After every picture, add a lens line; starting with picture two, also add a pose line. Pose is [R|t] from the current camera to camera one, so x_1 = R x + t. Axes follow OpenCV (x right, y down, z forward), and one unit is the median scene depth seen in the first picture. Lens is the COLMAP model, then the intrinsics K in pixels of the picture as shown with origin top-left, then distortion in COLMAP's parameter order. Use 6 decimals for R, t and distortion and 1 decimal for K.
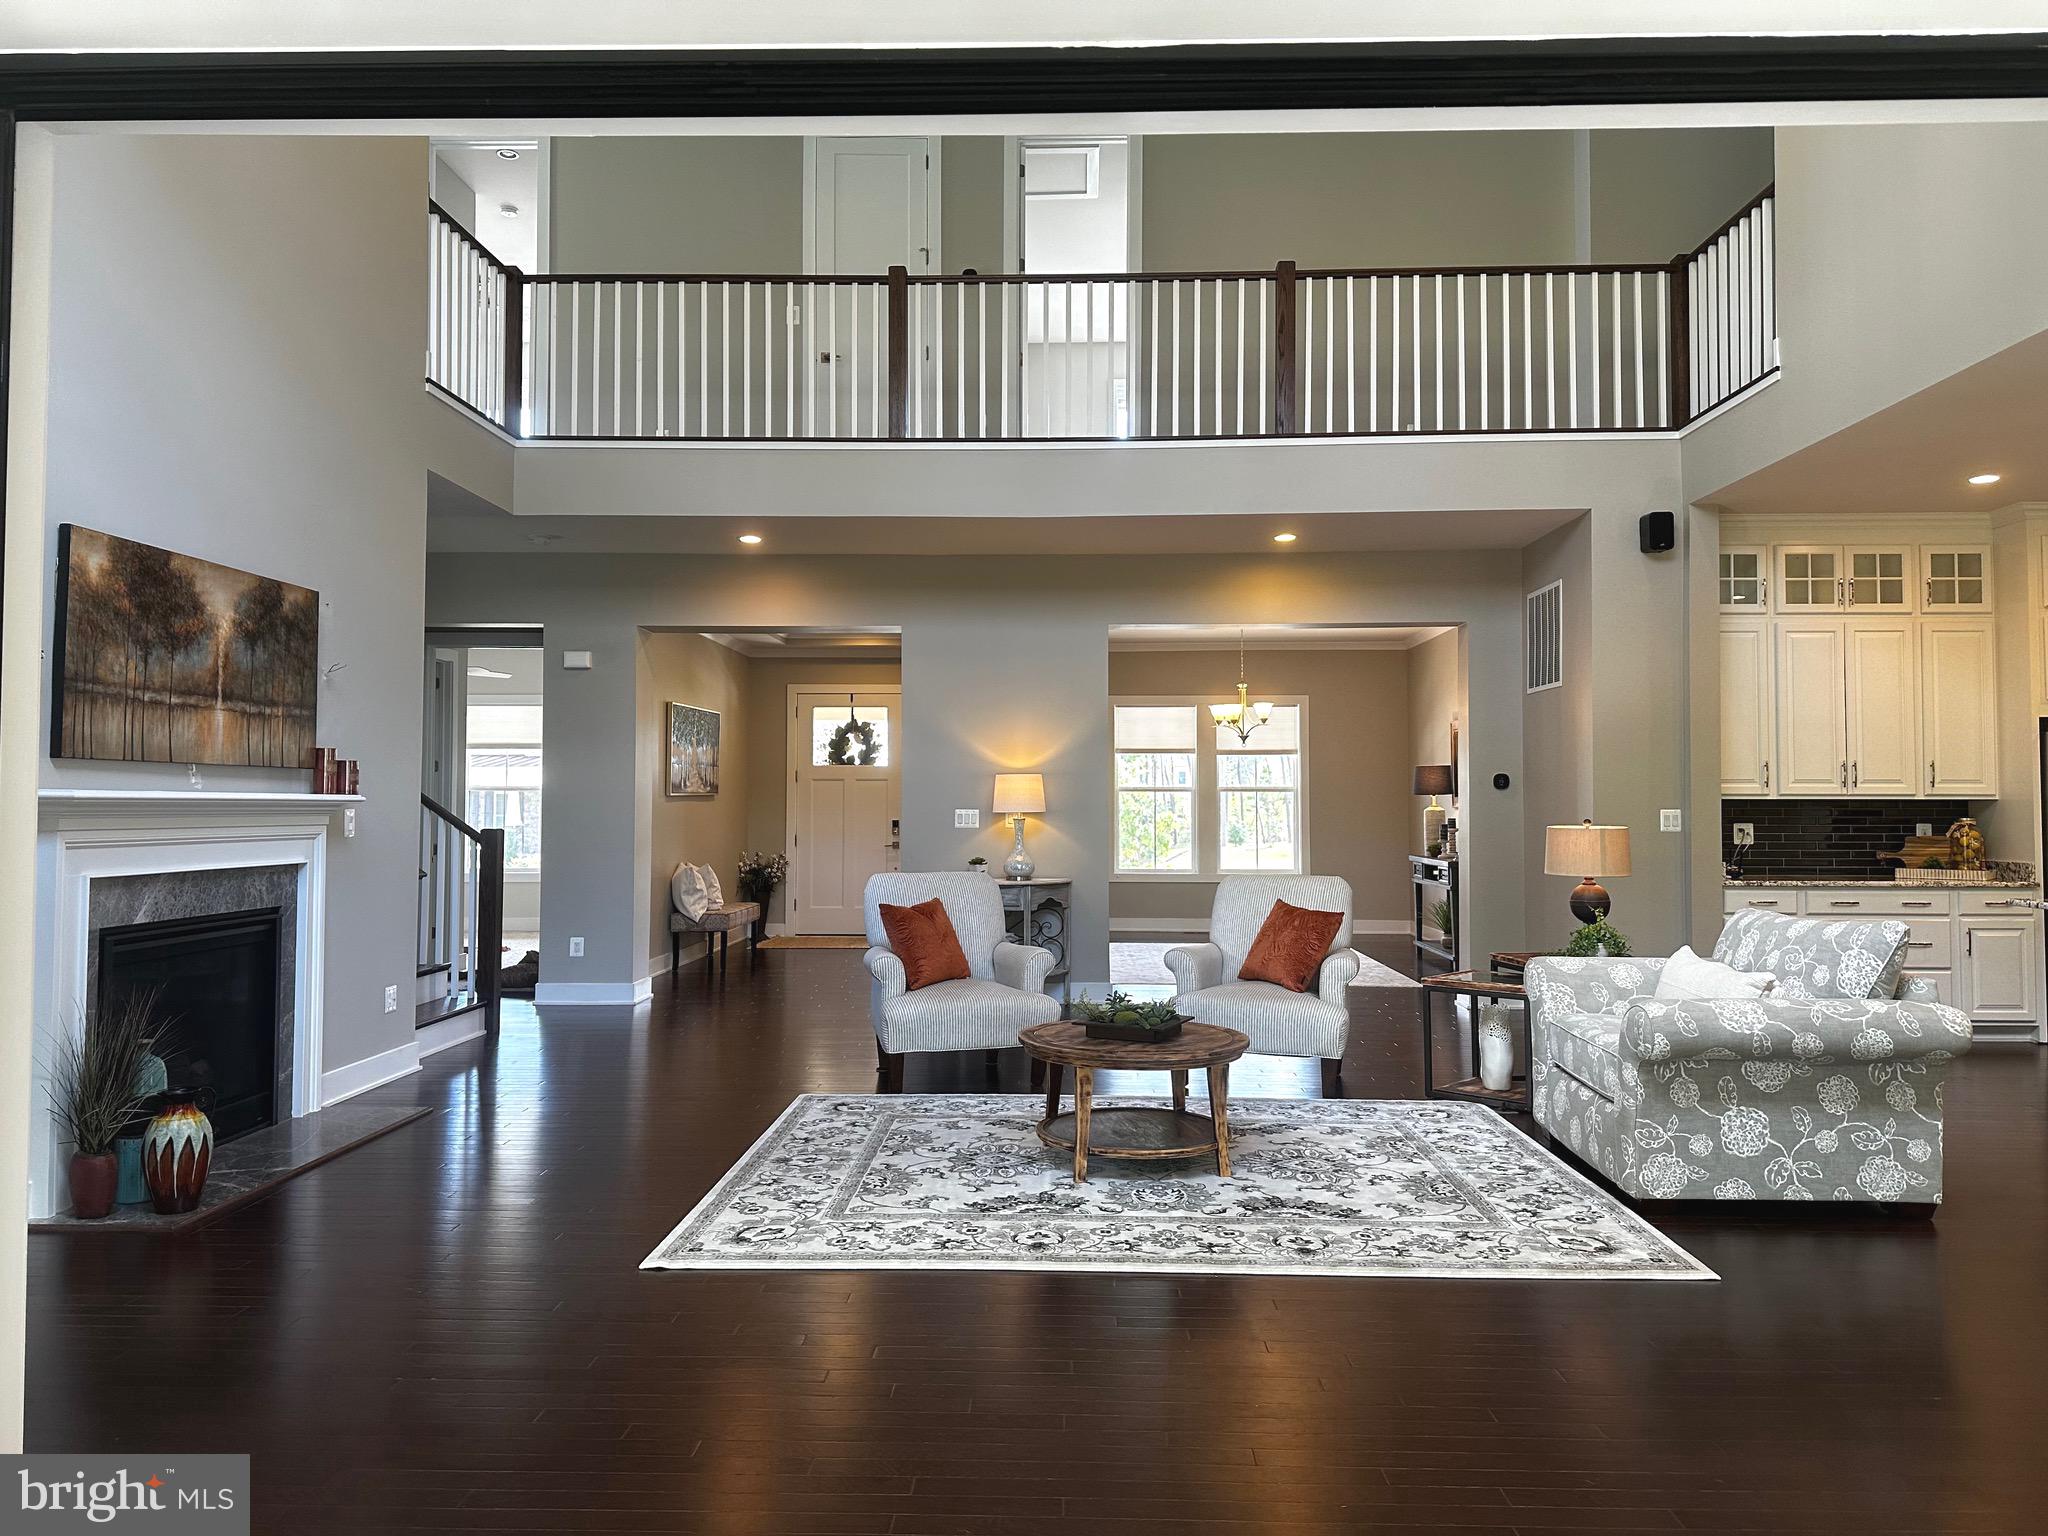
lens RADIAL K [[1431.6, 0, 1027.5], [0, 1431.6, 740.1], [0, 0, 1]] dist [0.091607, -0.131824]
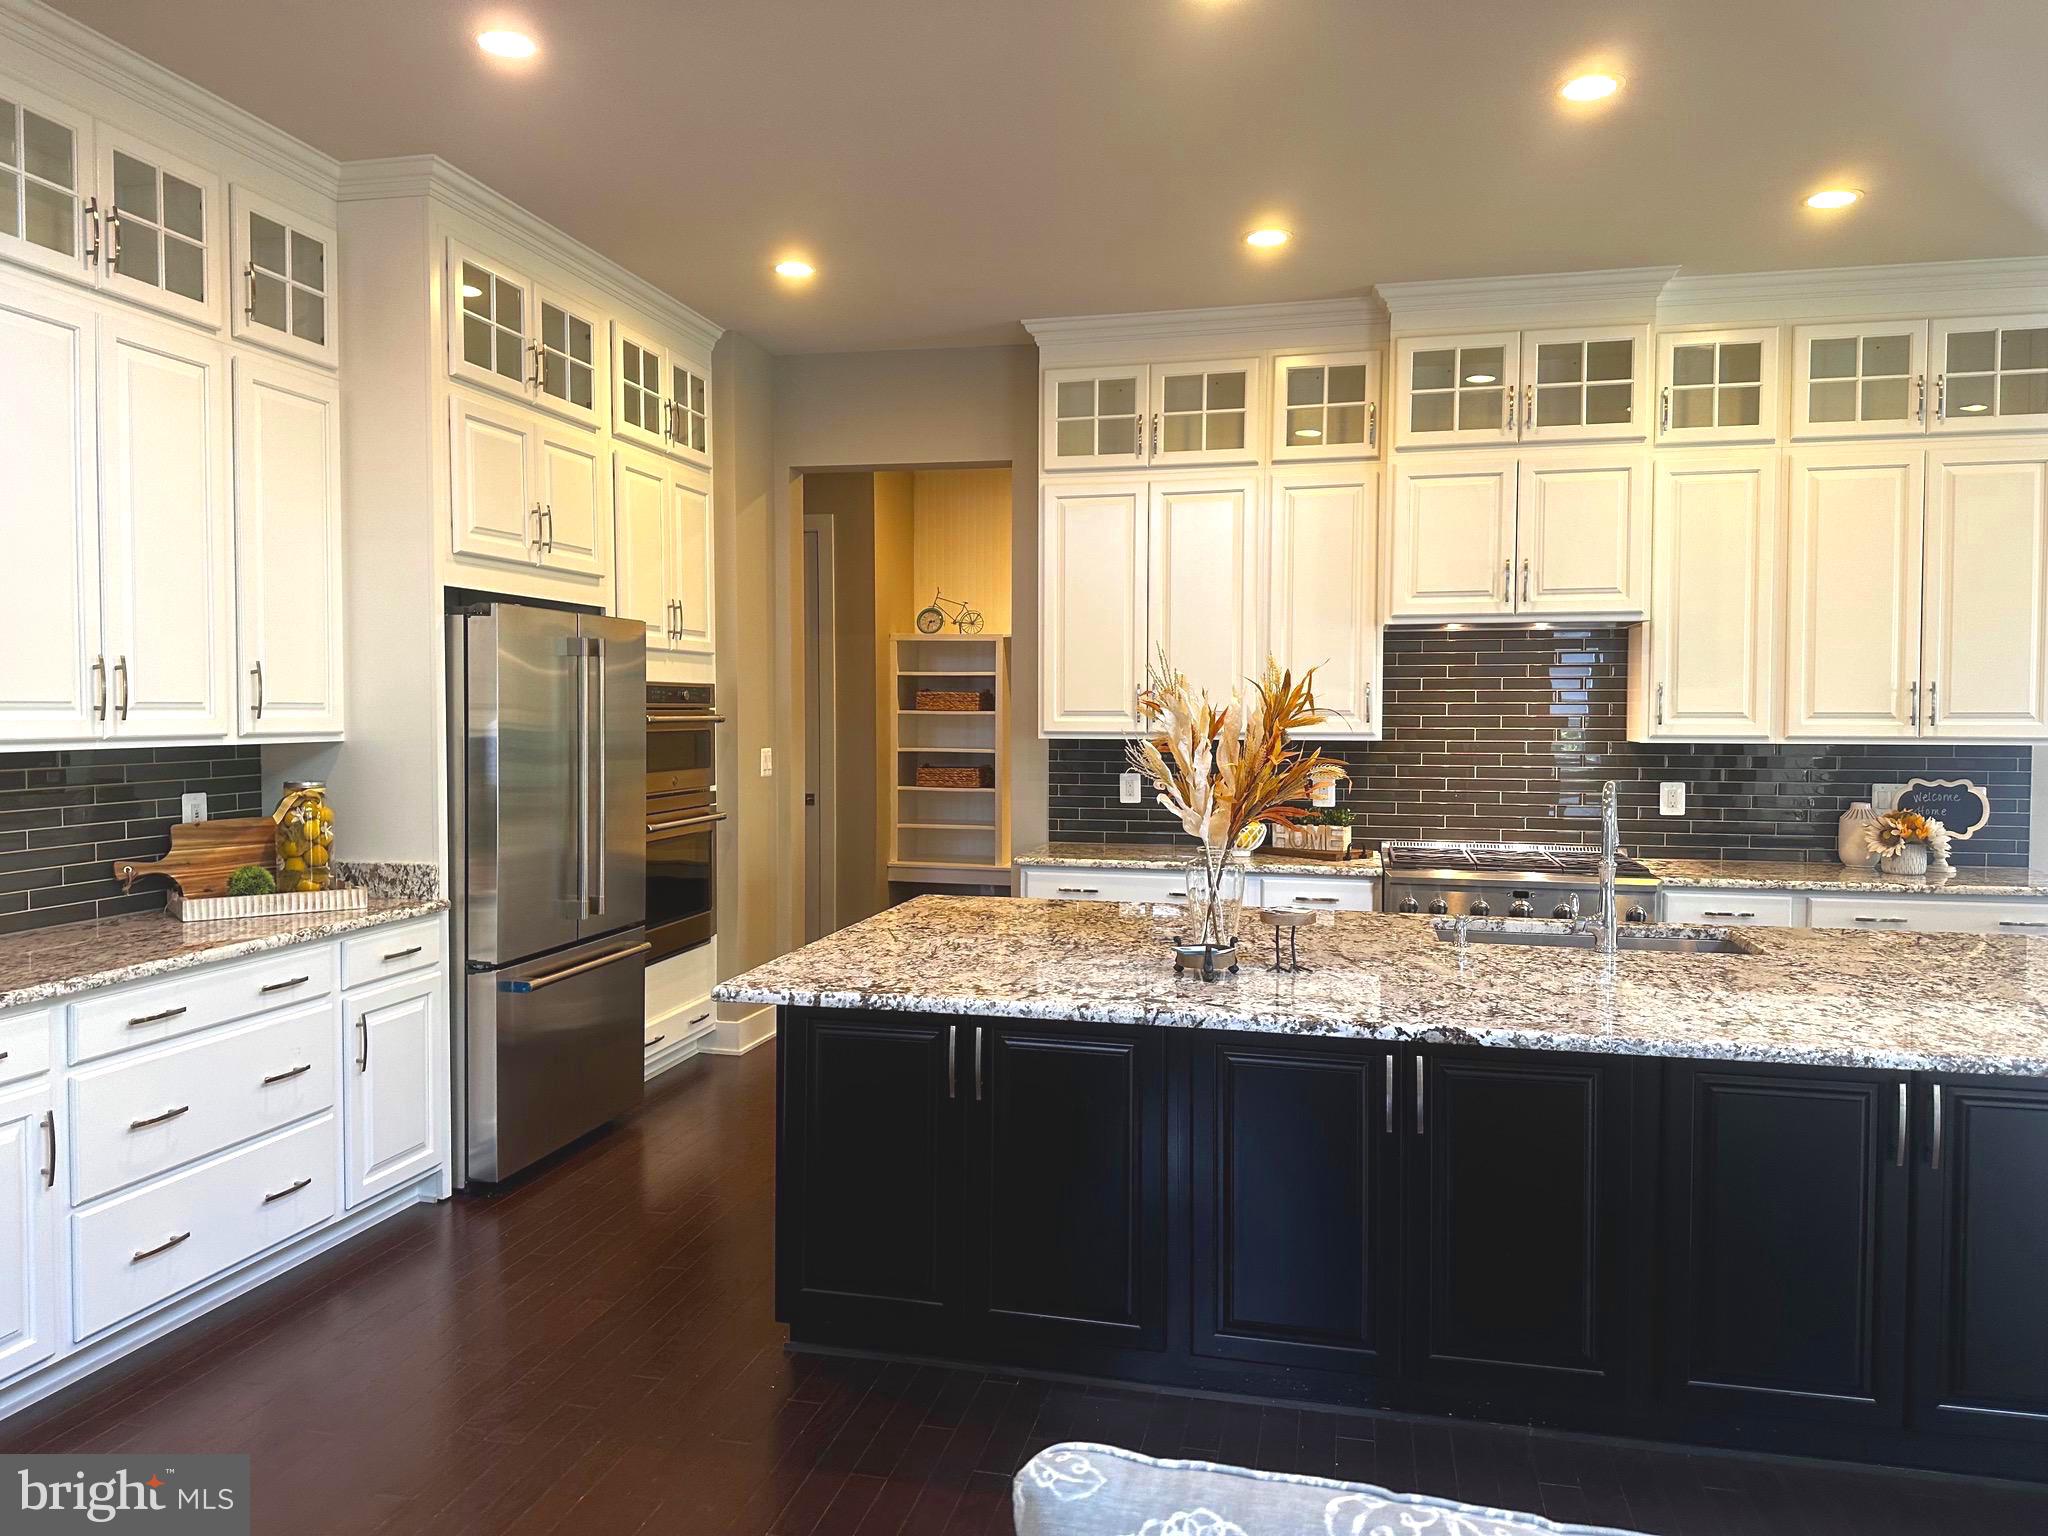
lens RADIAL K [[1425.7, 0, 1017.6], [0, 1425.7, 760.2], [0, 0, 1]] dist [0.079121, -0.086720]
pose [[0.186306, -0.034378, 0.981890, 0.248901], [-0.050308, 0.997743, 0.044479, 0.015213], [-0.981203, -0.057684, 0.184156, 0.789802]]
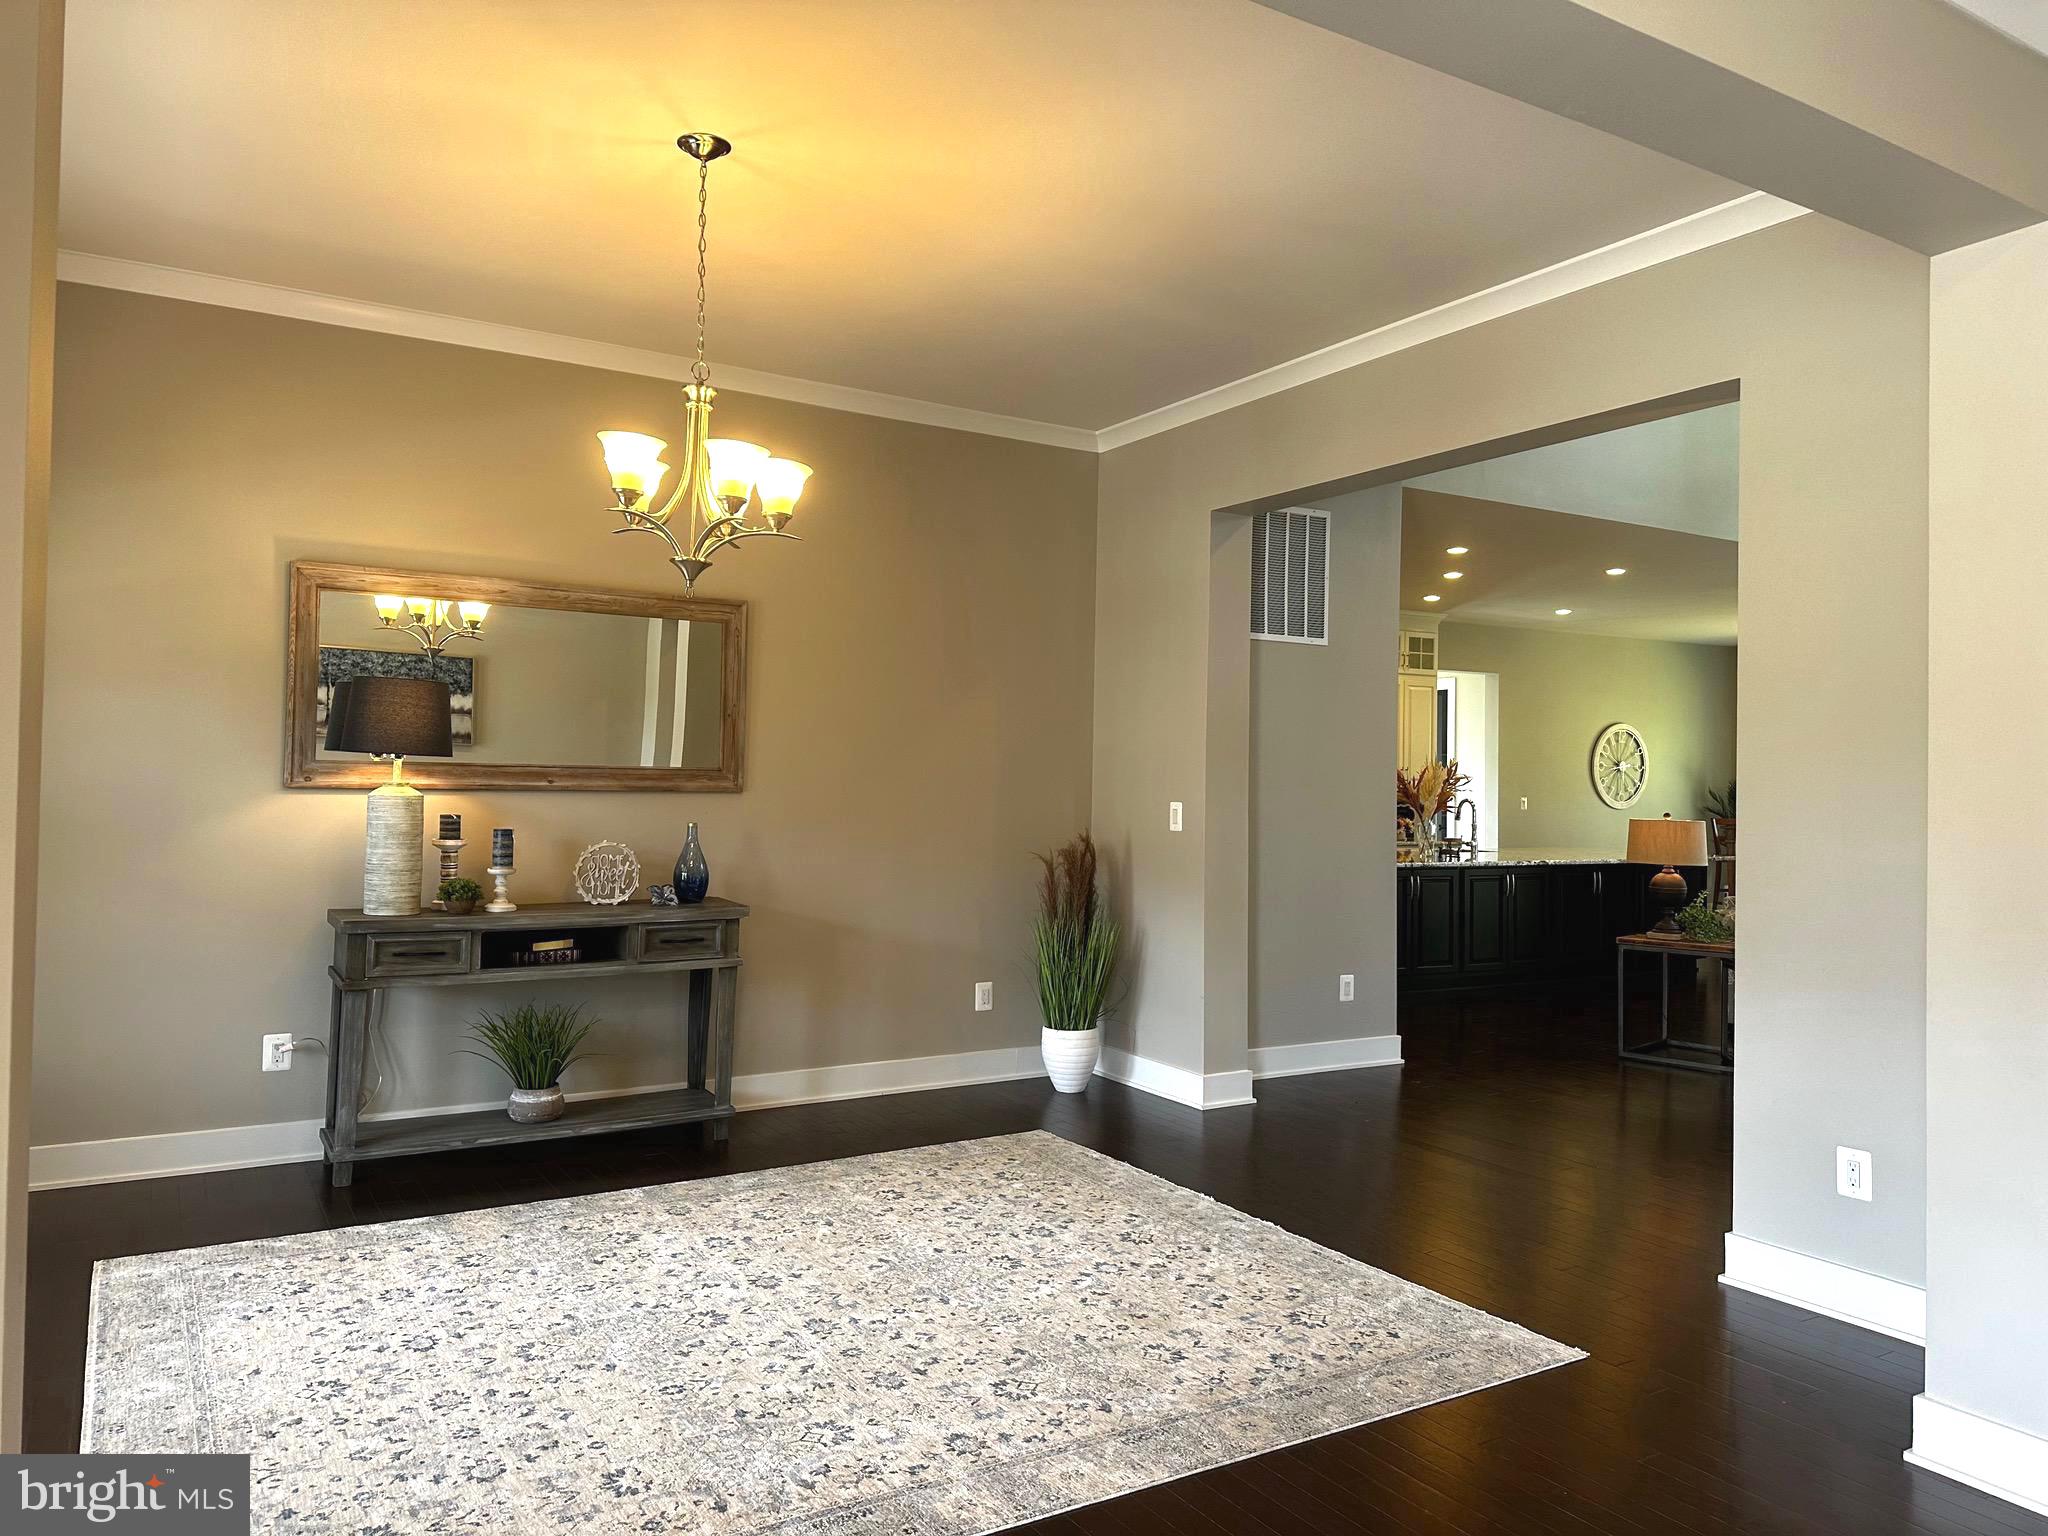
lens RADIAL K [[1425.7, 0, 1017.6], [0, 1425.7, 760.2], [0, 0, 1]] dist [0.079121, -0.086720]
pose [[-0.555733, 0.005533, 0.831342, -0.236205], [-0.054224, 0.997607, -0.042888, 0.084634], [-0.829590, -0.068913, -0.554104, 1.933007]]
